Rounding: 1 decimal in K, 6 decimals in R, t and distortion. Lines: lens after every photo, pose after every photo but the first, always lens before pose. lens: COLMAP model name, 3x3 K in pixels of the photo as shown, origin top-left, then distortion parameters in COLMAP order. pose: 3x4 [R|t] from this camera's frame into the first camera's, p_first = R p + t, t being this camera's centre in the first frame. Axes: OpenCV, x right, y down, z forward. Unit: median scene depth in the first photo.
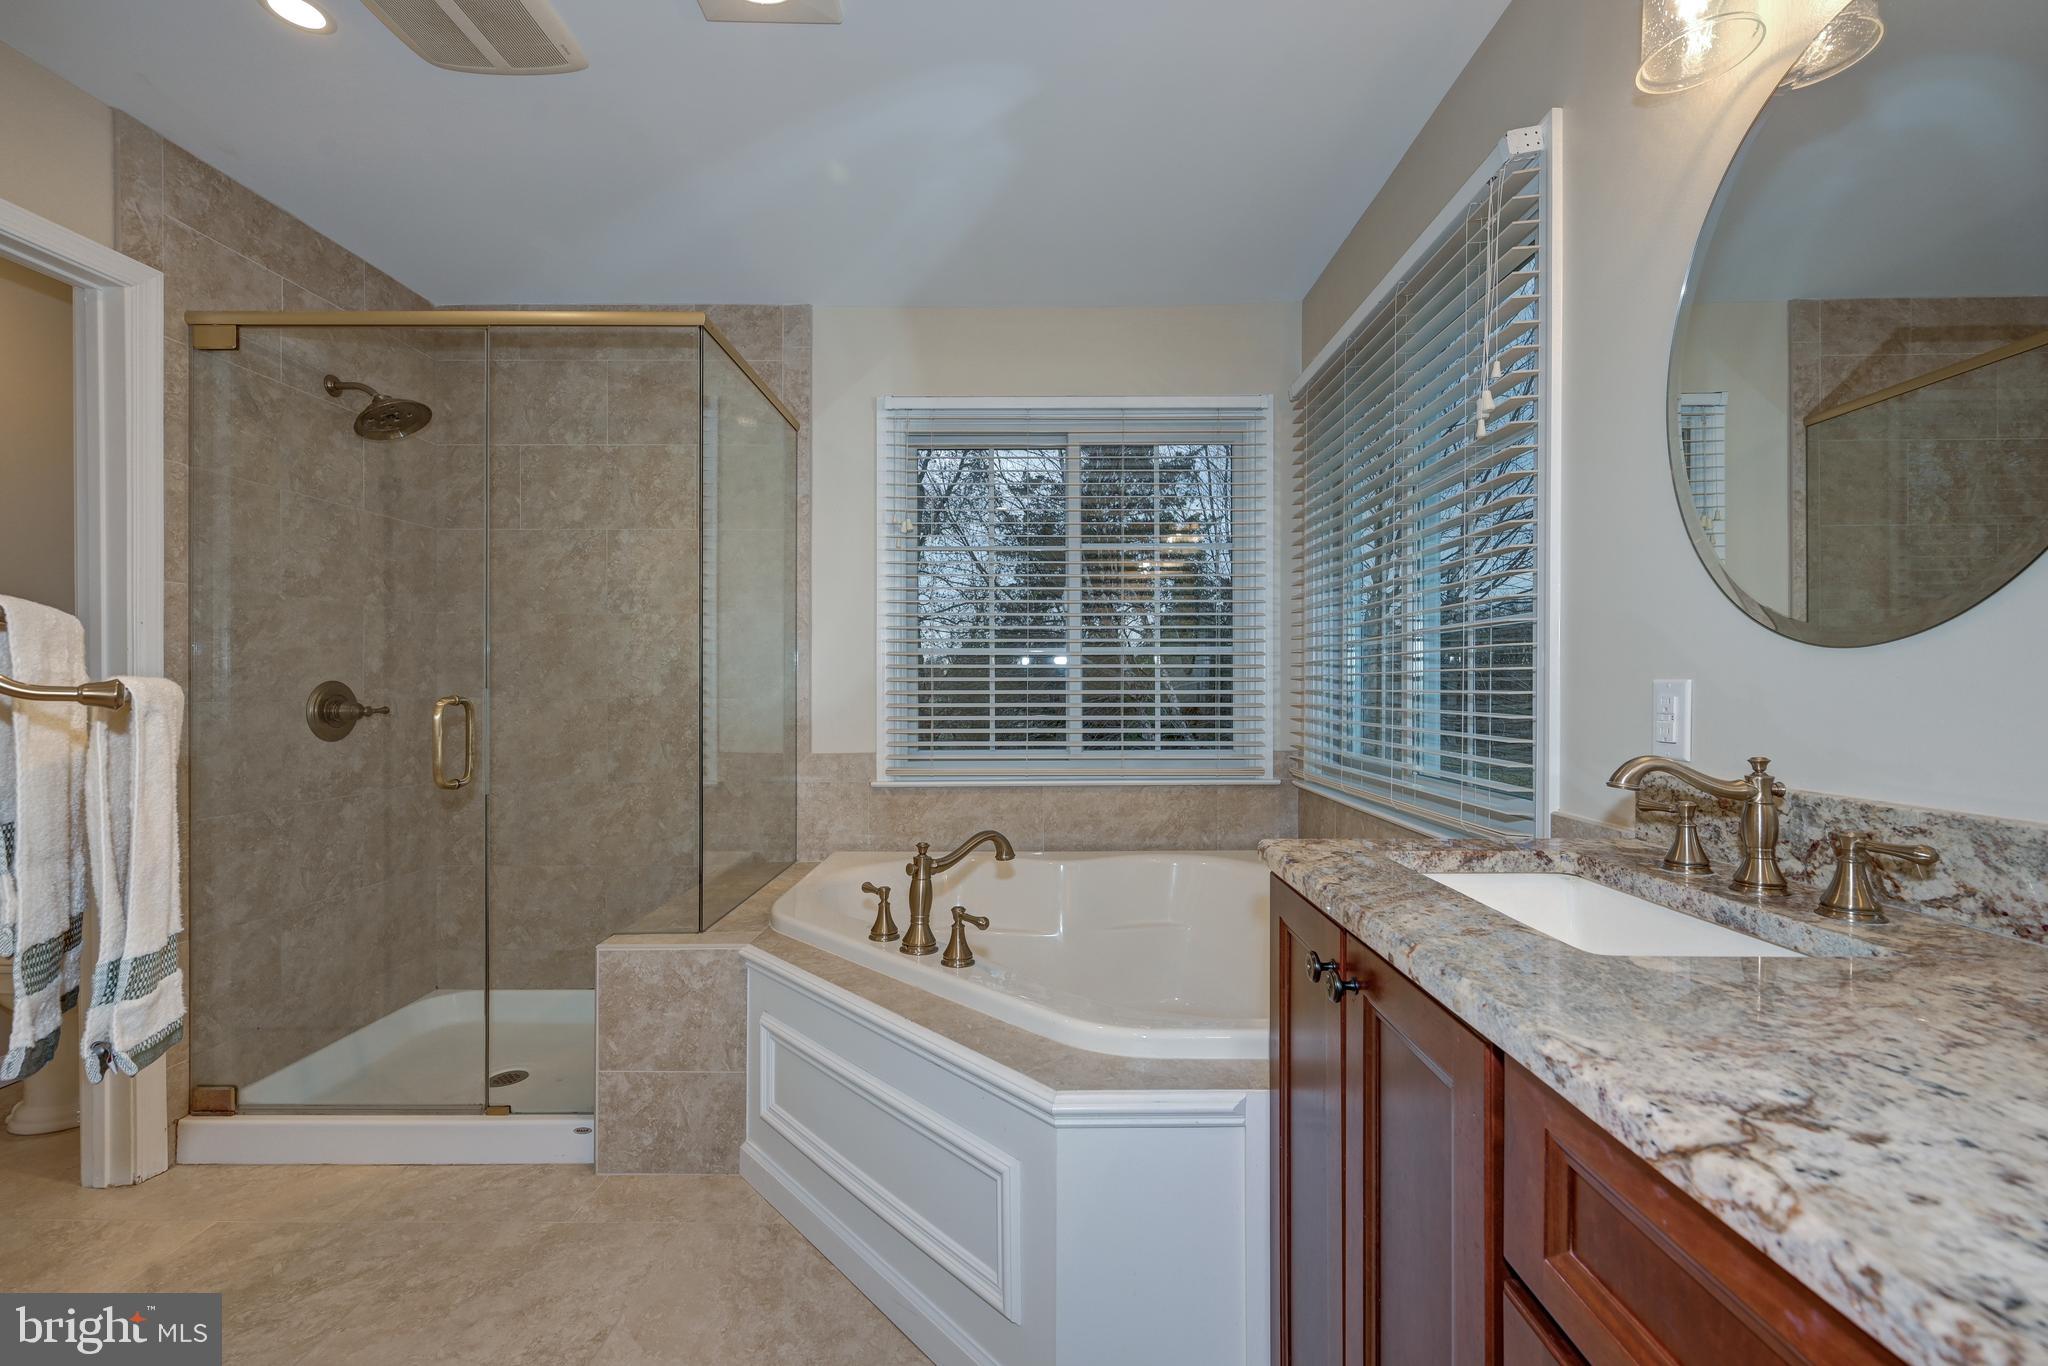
lens RADIAL K [[868.8, 0, 1022.2], [0, 868.8, 690.7], [0, 0, 1]] dist [-0.000121, 0.000080]
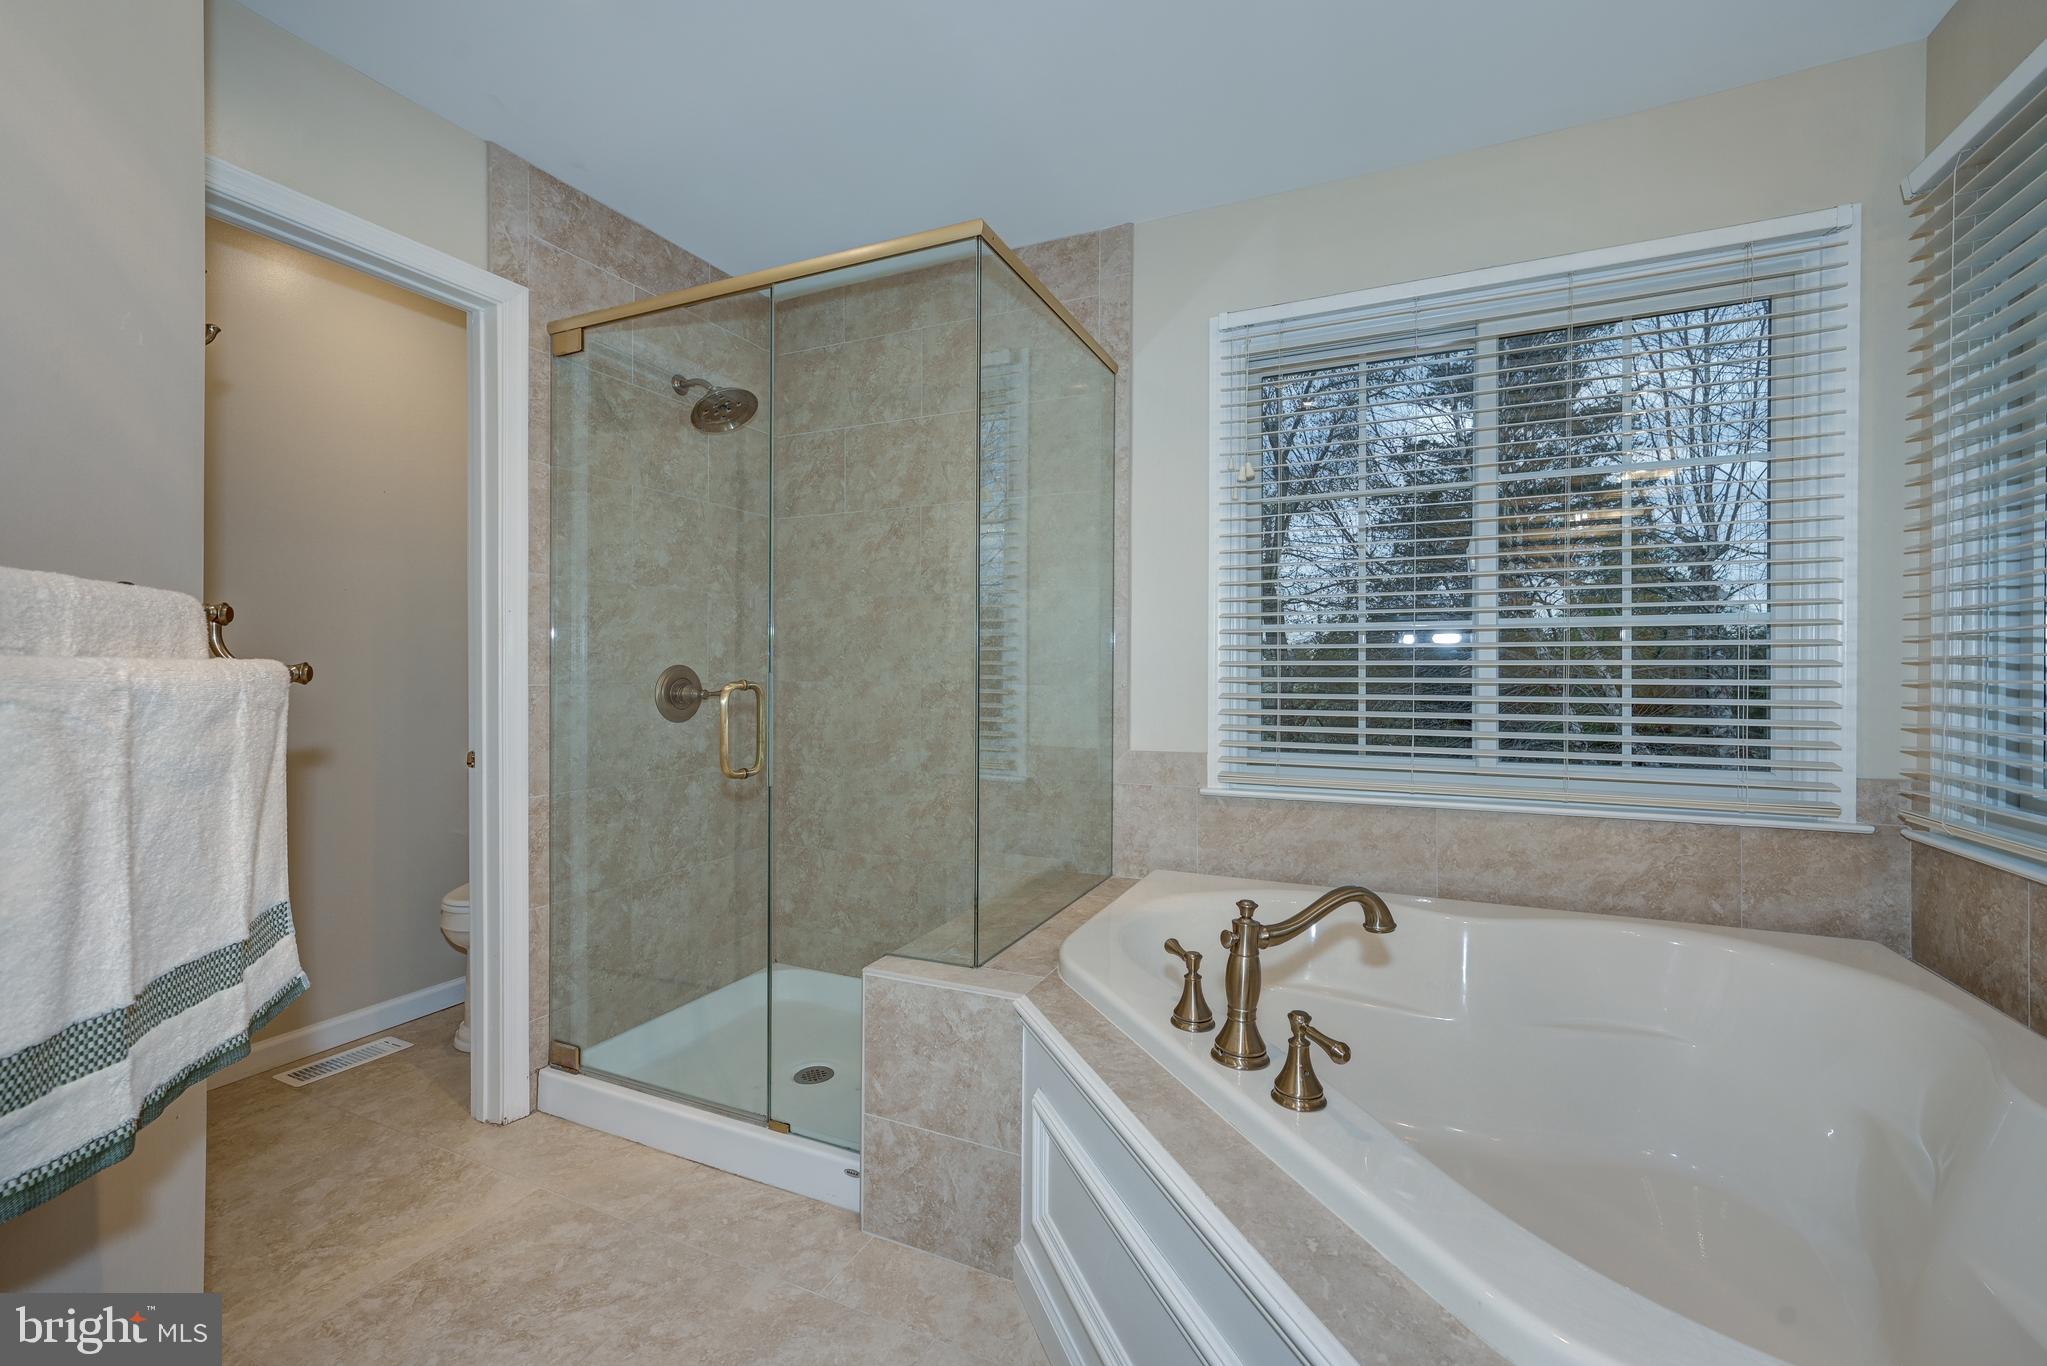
lens RADIAL K [[863.0, 0, 983.3], [0, 863.0, 673.5], [0, 0, 1]] dist [0.003396, 0.000067]
pose [[0.899900, 0.004264, -0.436076, -0.004551], [-0.005592, 0.999983, -0.001761, -0.001358], [0.436061, 0.004023, 0.899908, 0.245216]]
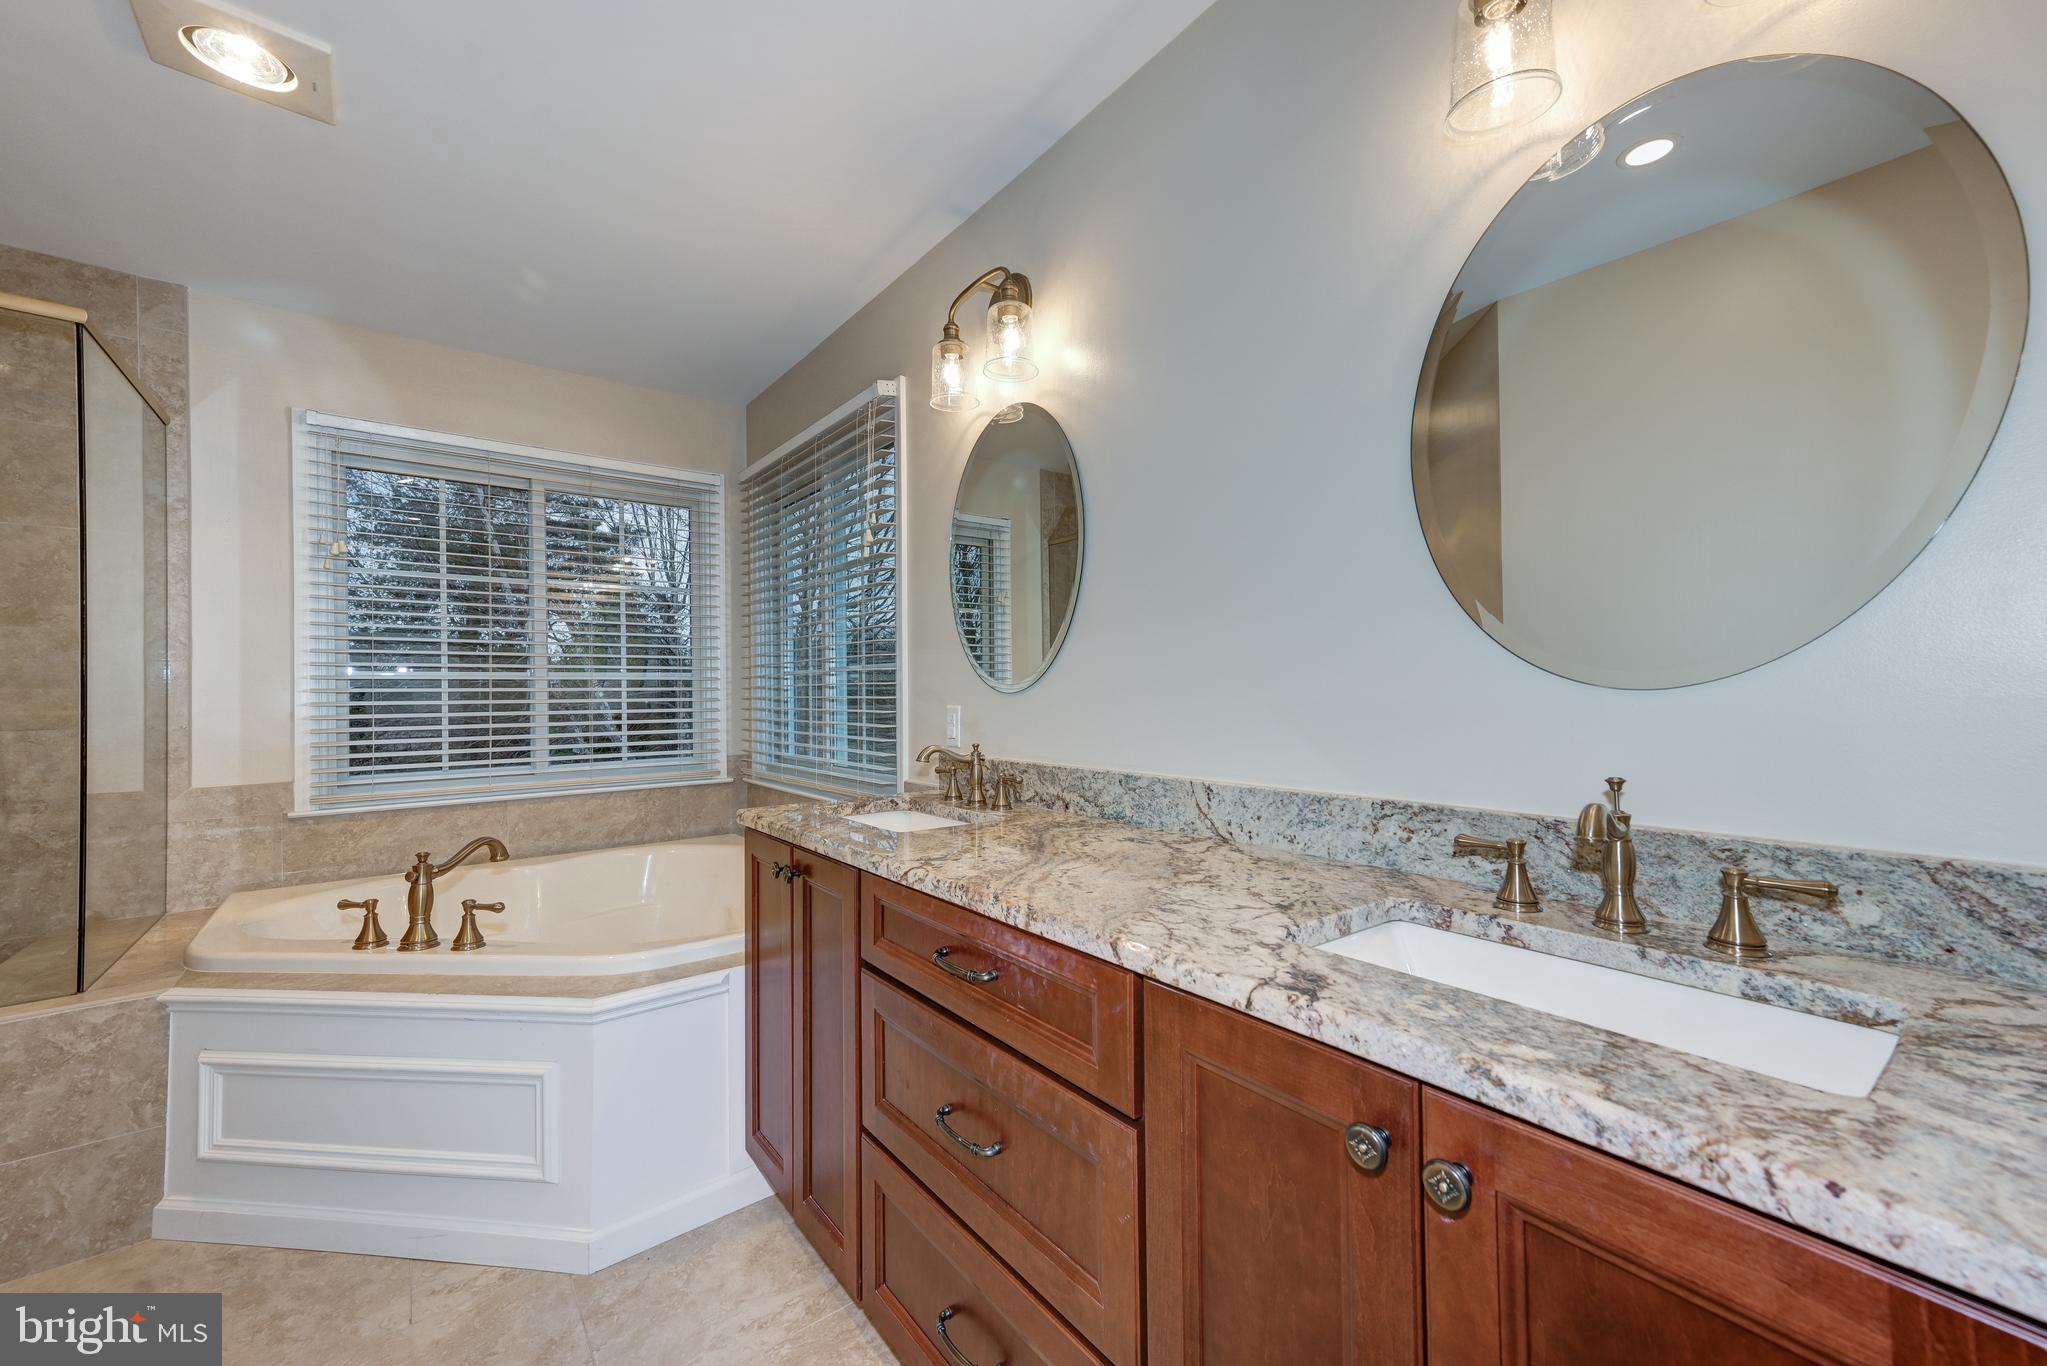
lens RADIAL K [[792.4, 0, 1033.3], [0, 792.4, 692.4], [0, 0, 1]] dist [0.022573, 0.000198]
pose [[0.784550, -0.005973, 0.620037, -0.113250], [0.011846, 0.999915, -0.005357, -0.016533], [-0.619952, 0.011548, 0.784555, -0.269497]]
